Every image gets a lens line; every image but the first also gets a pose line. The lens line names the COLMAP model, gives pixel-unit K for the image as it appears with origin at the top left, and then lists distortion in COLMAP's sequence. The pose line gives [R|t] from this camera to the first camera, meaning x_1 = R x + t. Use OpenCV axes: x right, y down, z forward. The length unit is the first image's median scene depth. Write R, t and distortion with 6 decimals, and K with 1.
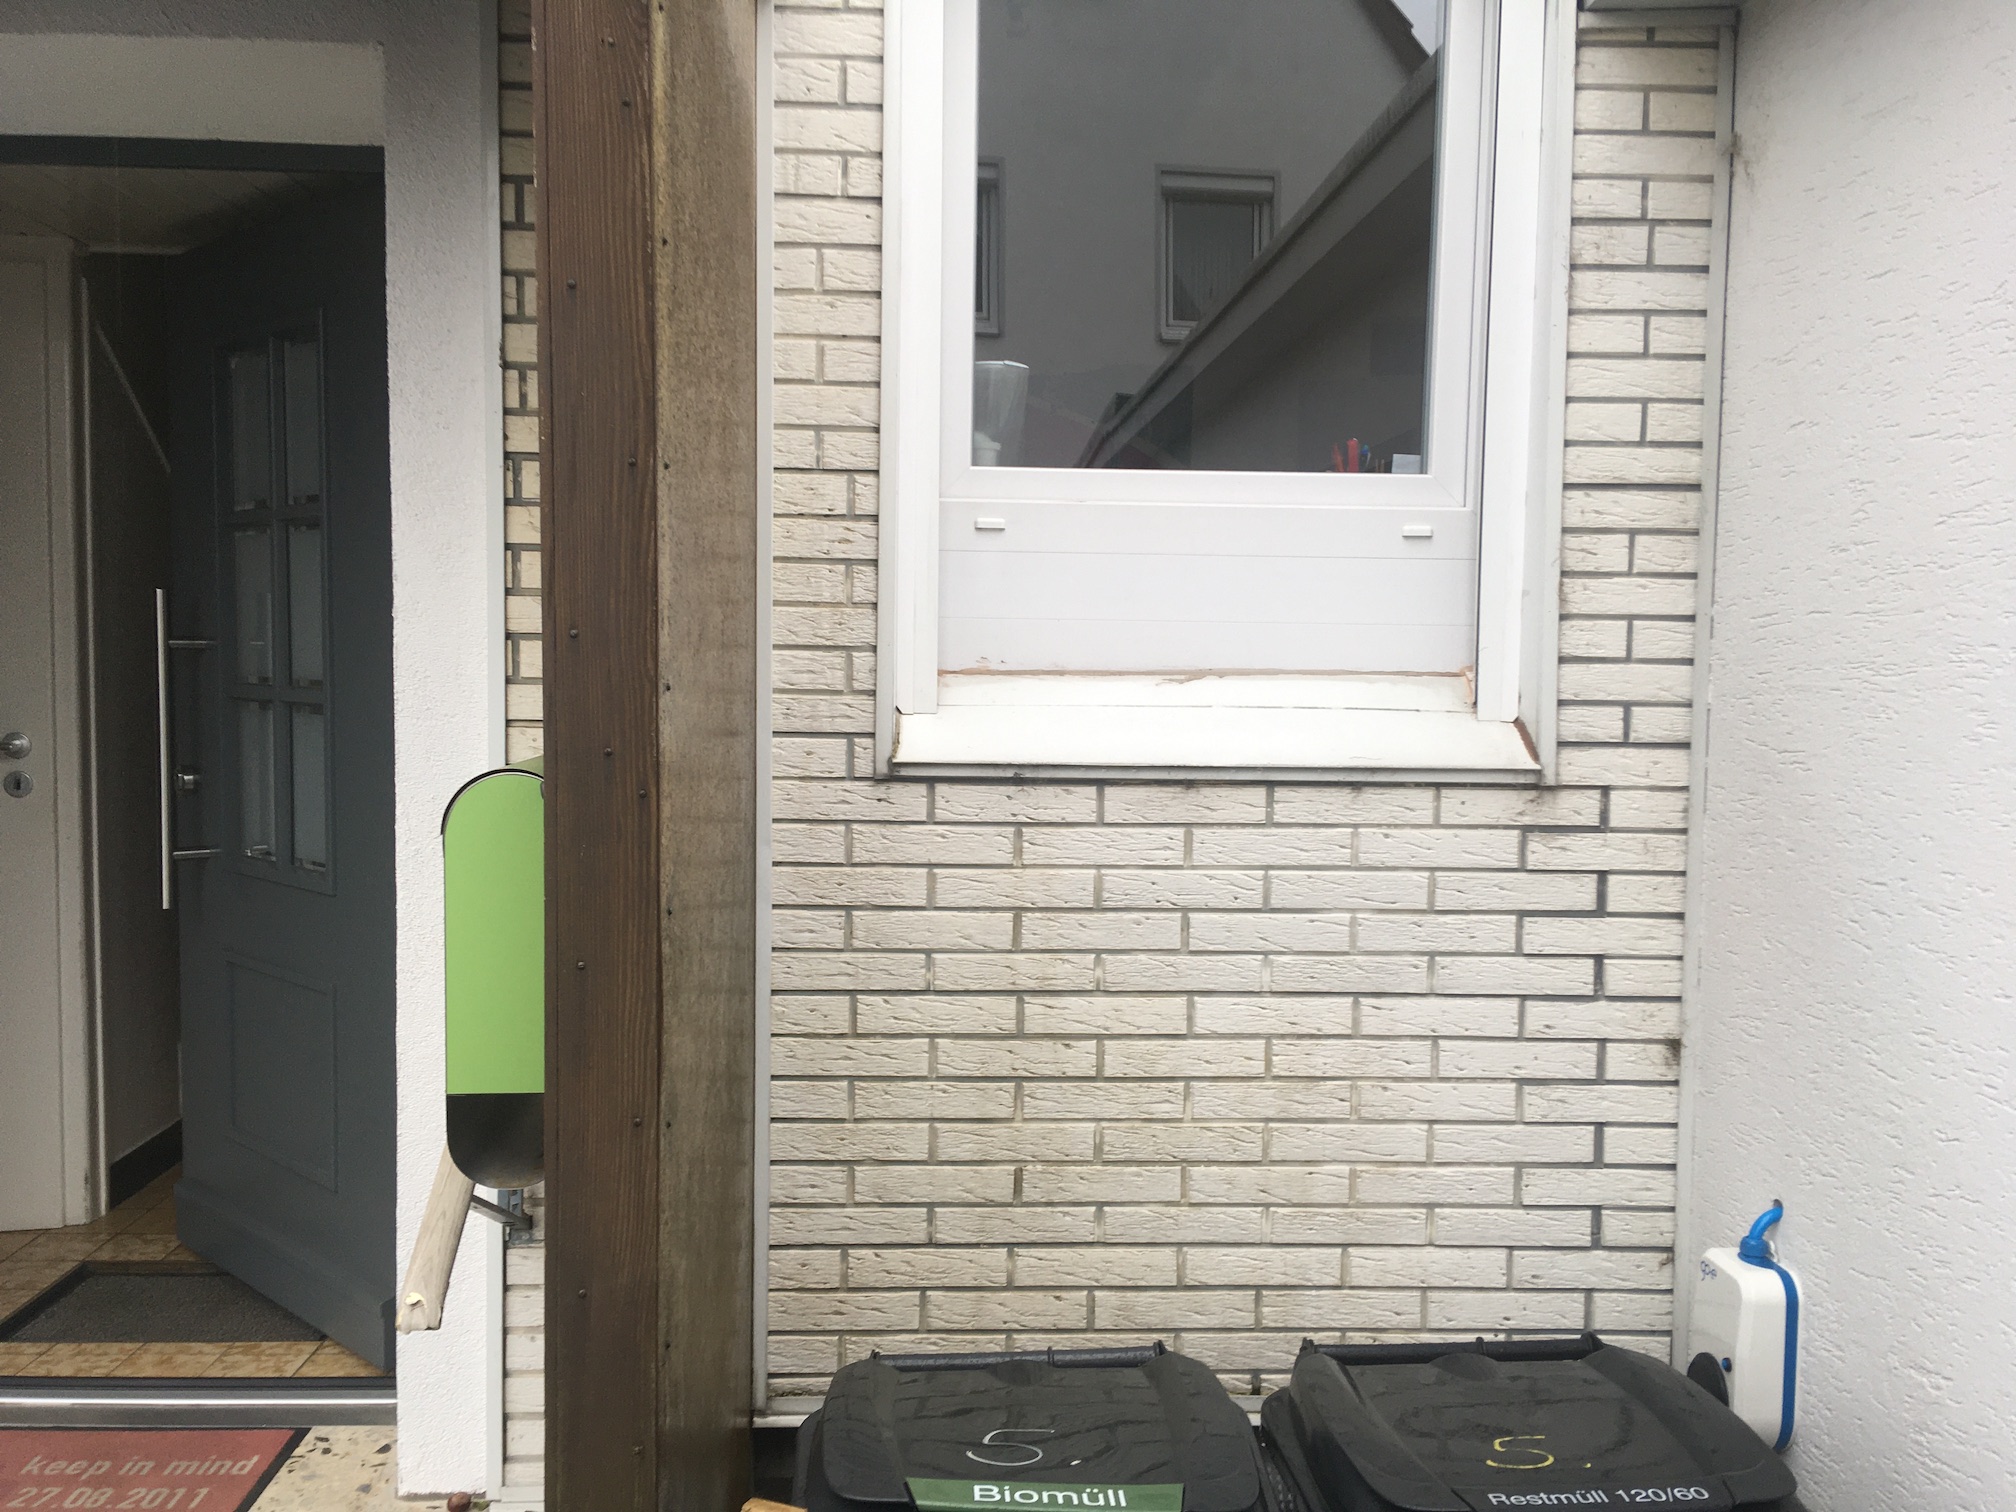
lens RADIAL K [[1723.5, 0, 1009.2], [0, 1723.5, 757.4], [0, 0, 1]] dist [0.081905, -0.002910]
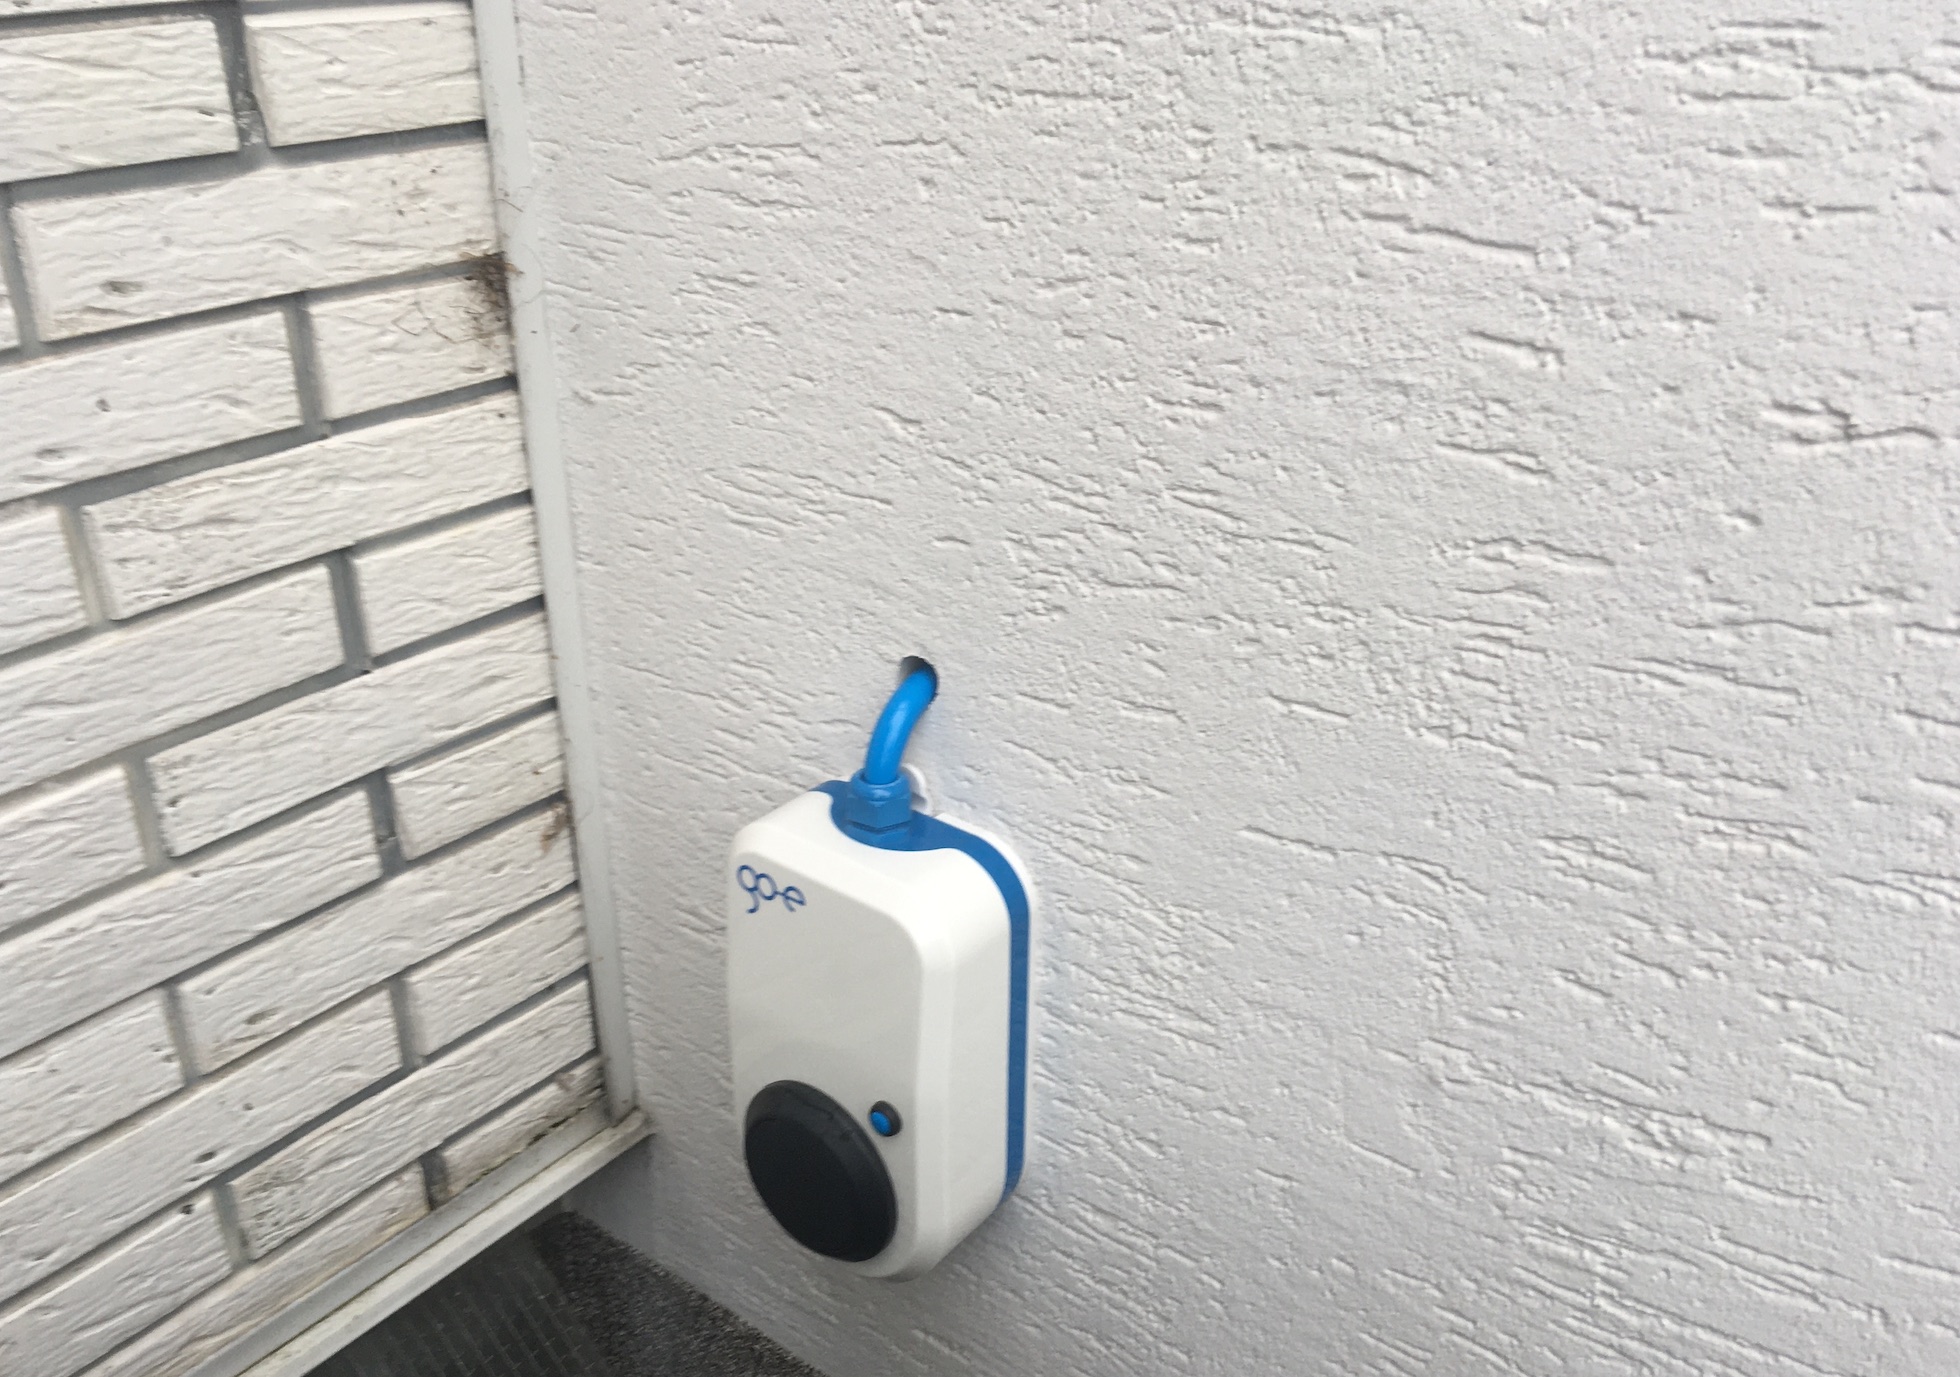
lens RADIAL K [[1738.3, 0, 1011.8], [0, 1738.3, 737.8], [0, 0, 1]] dist [0.046831, -0.024071]
pose [[0.644364, -0.358460, 0.675501, 0.182061], [0.037507, 0.897083, 0.440267, 0.098995], [-0.763799, -0.258356, 0.591493, 0.694802]]
